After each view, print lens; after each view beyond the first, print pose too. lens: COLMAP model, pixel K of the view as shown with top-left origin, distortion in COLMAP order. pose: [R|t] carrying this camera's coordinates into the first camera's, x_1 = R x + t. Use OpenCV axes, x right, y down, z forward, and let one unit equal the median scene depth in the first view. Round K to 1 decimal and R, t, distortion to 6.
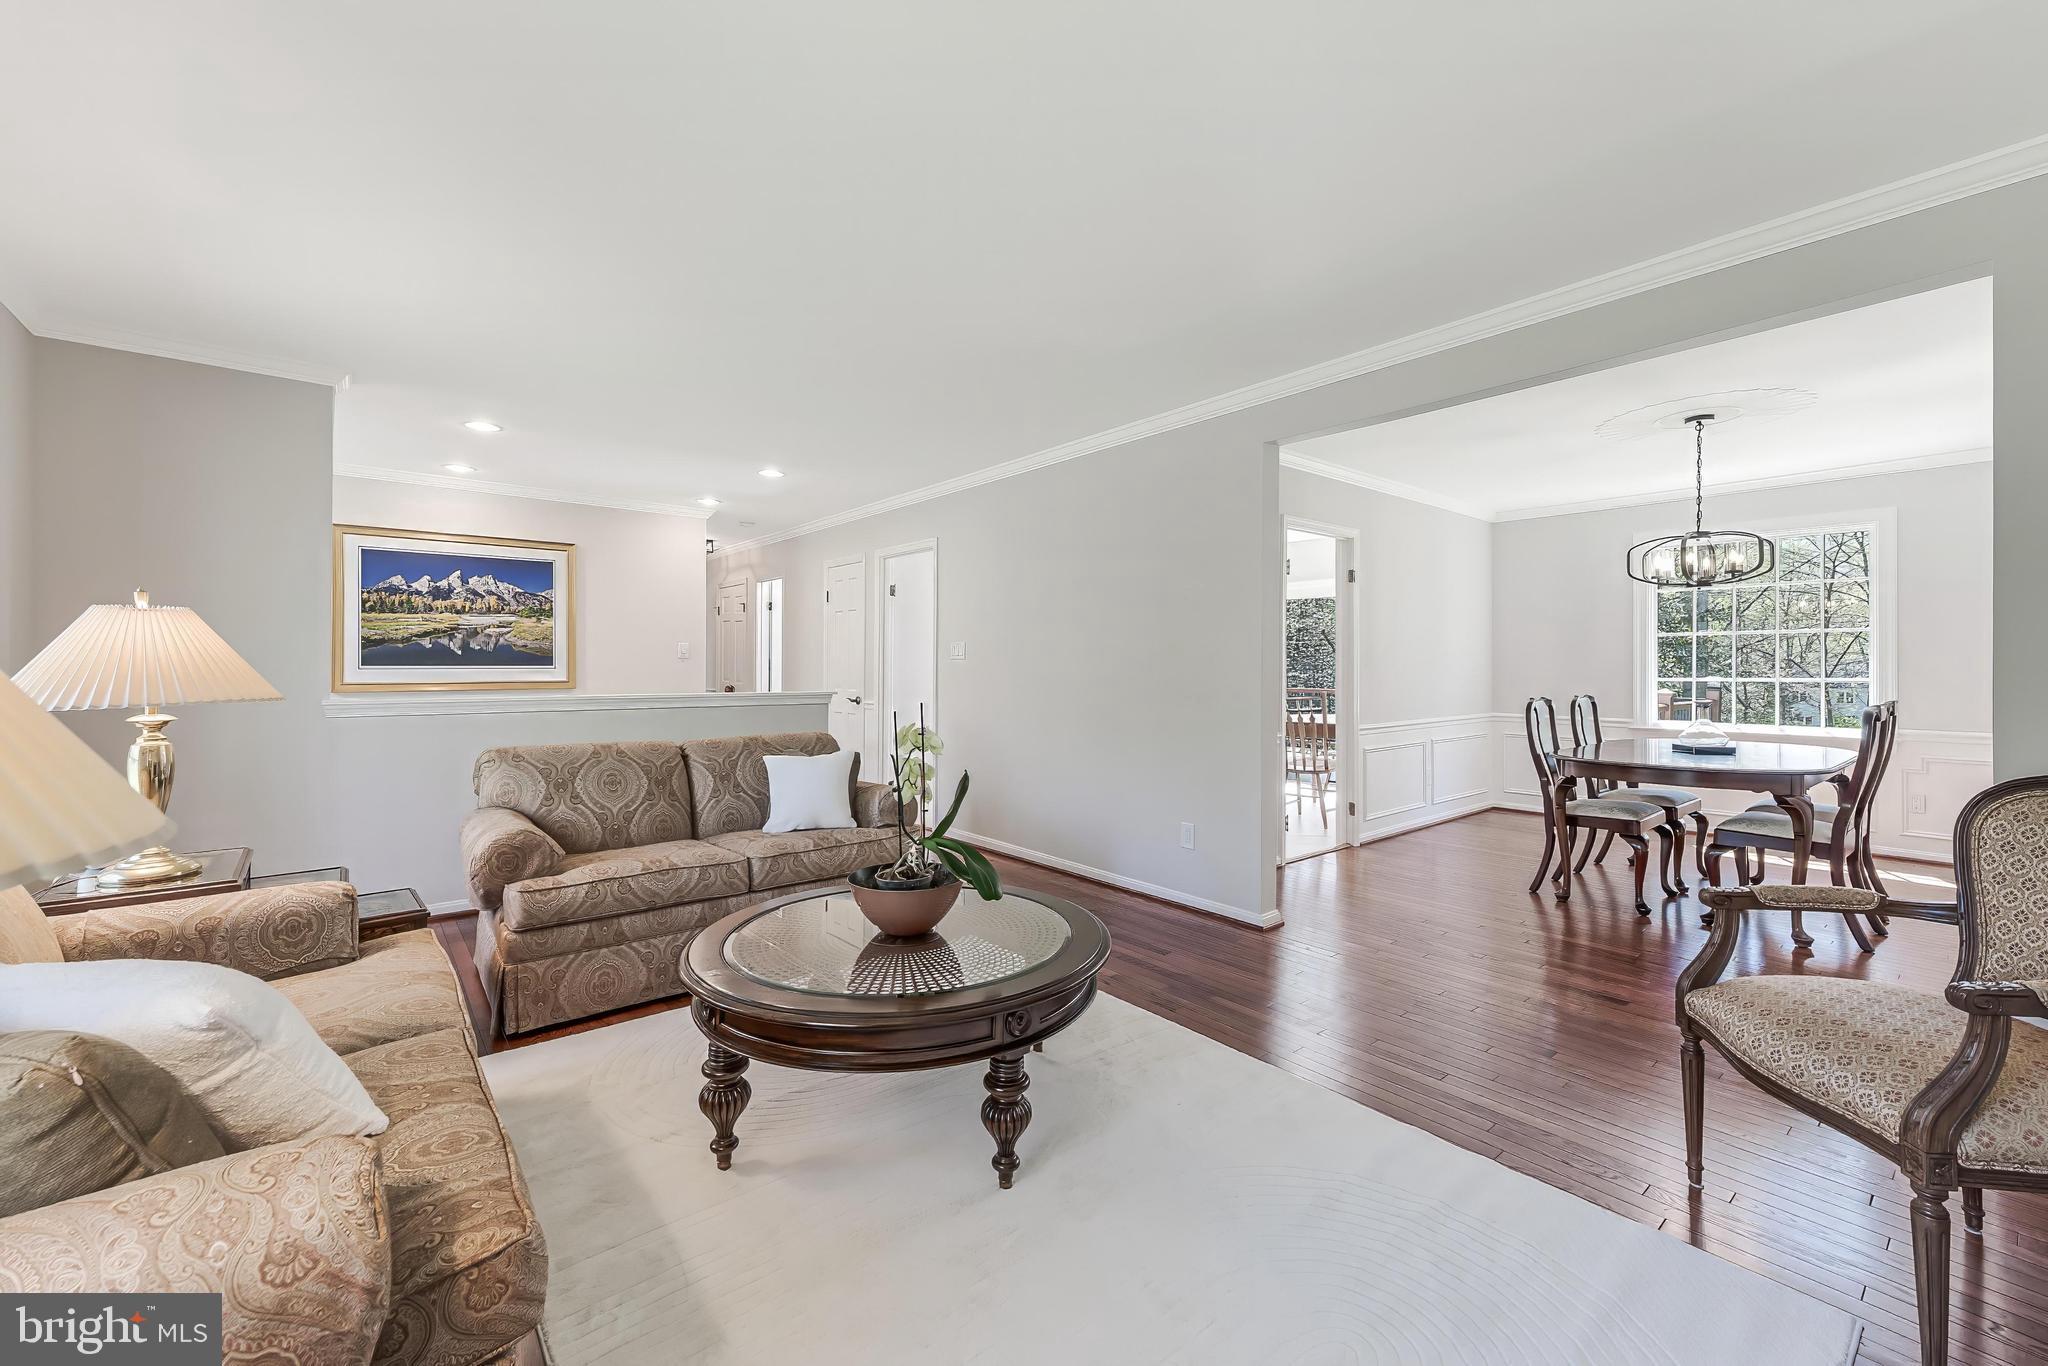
lens RADIAL K [[827.7, 0, 1025.8], [0, 827.7, 675.2], [0, 0, 1]] dist [-0.001591, -0.000419]
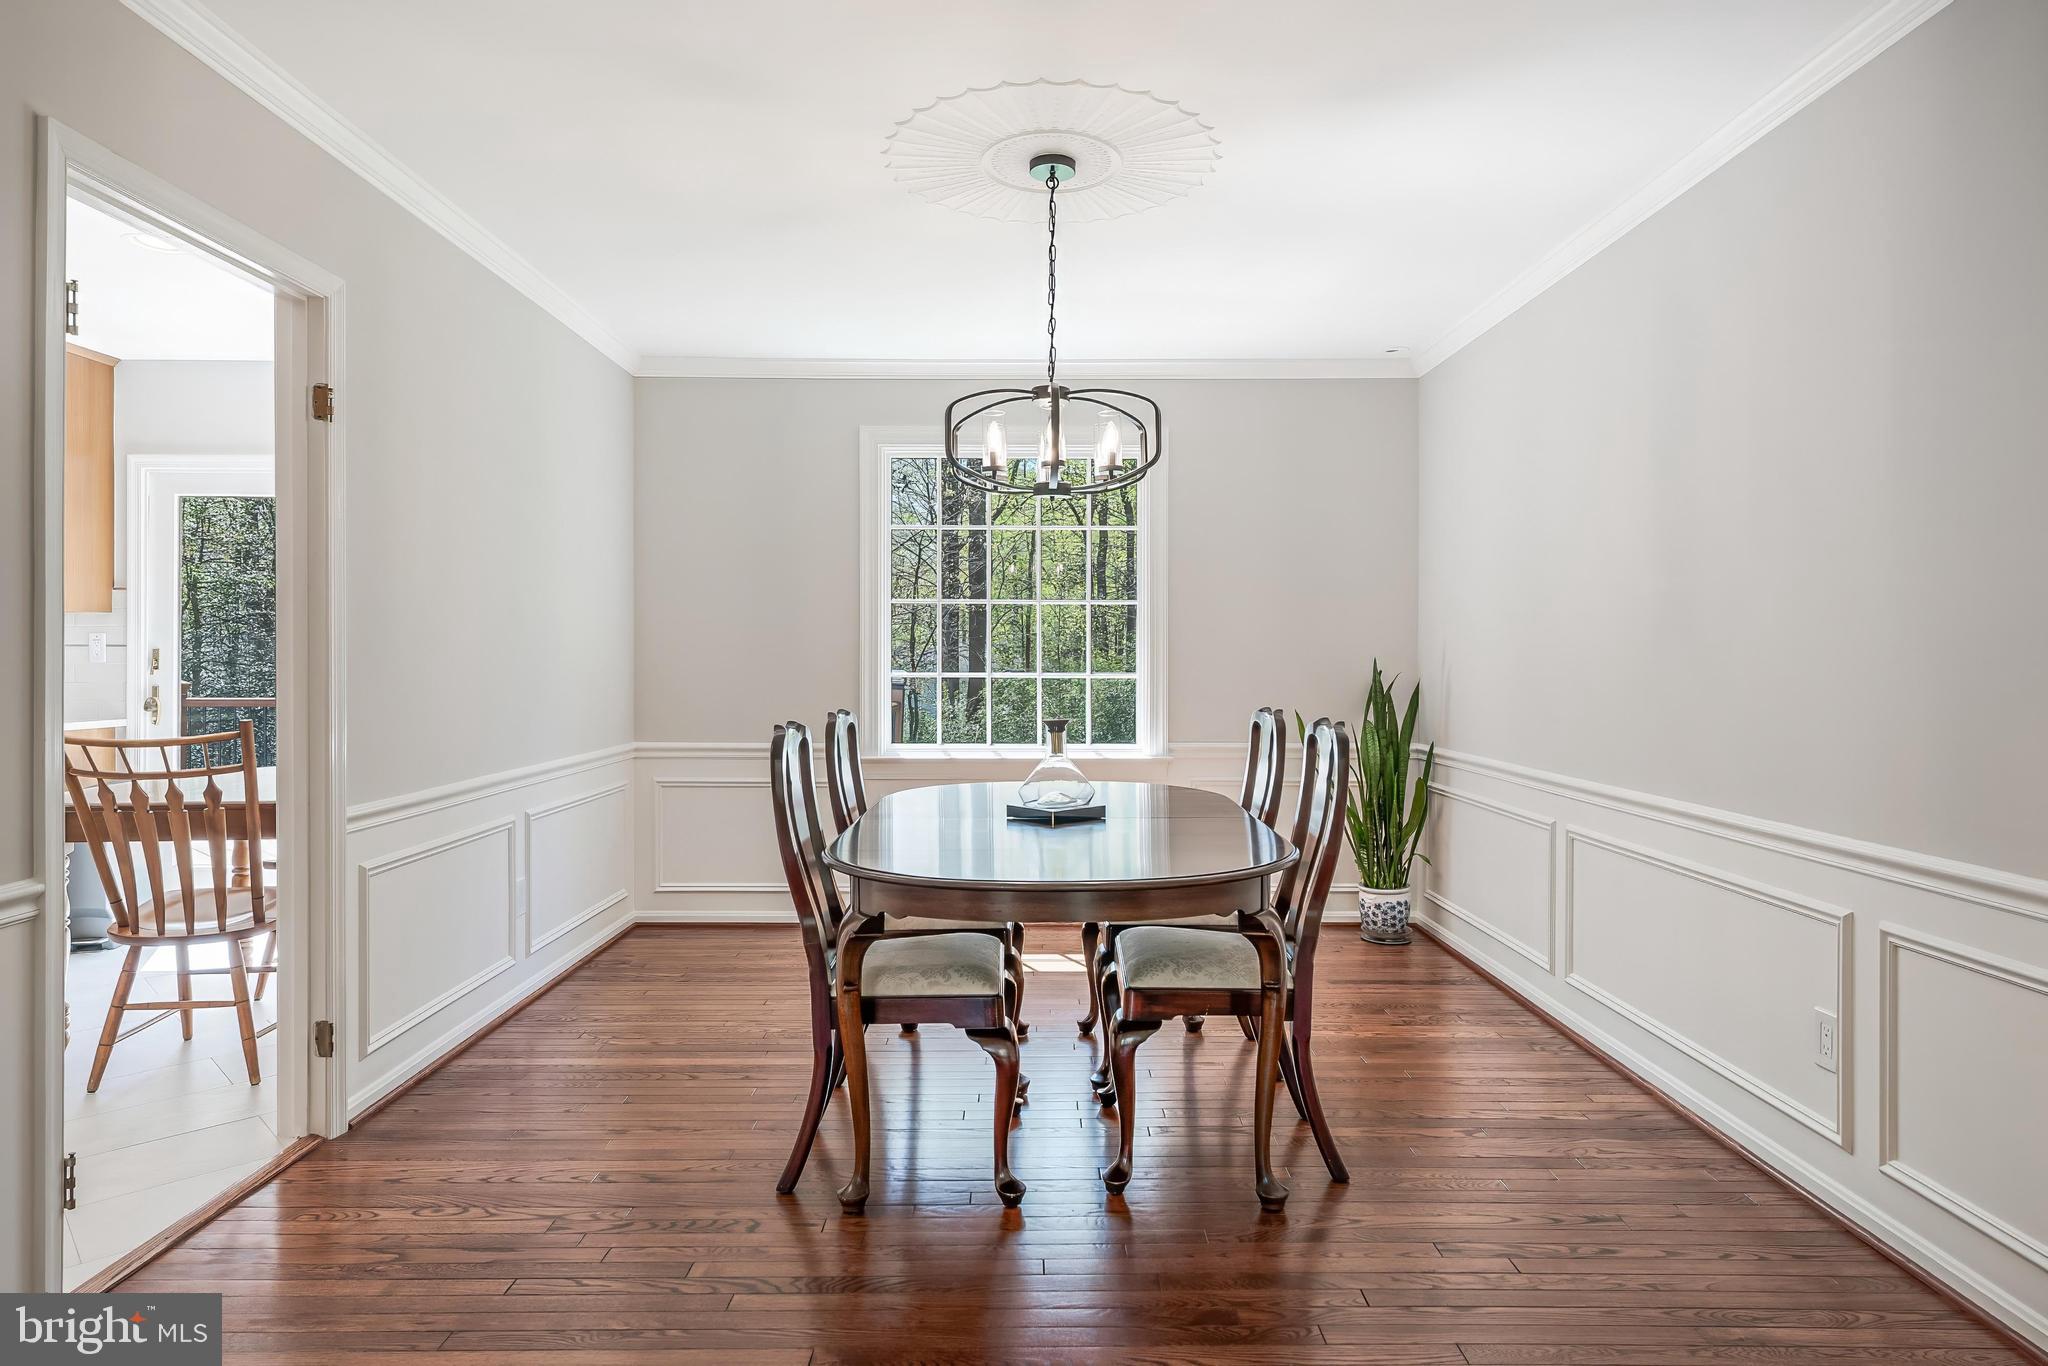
lens RADIAL K [[1199.3, 0, 1029.6], [0, 1199.3, 658.4], [0, 0, 1]] dist [0.000225, -0.000904]
pose [[0.641105, 0.002322, 0.767449, 0.186756], [0.005592, 0.999955, -0.007697, -0.000257], [-0.767432, 0.009227, 0.641063, 0.419458]]
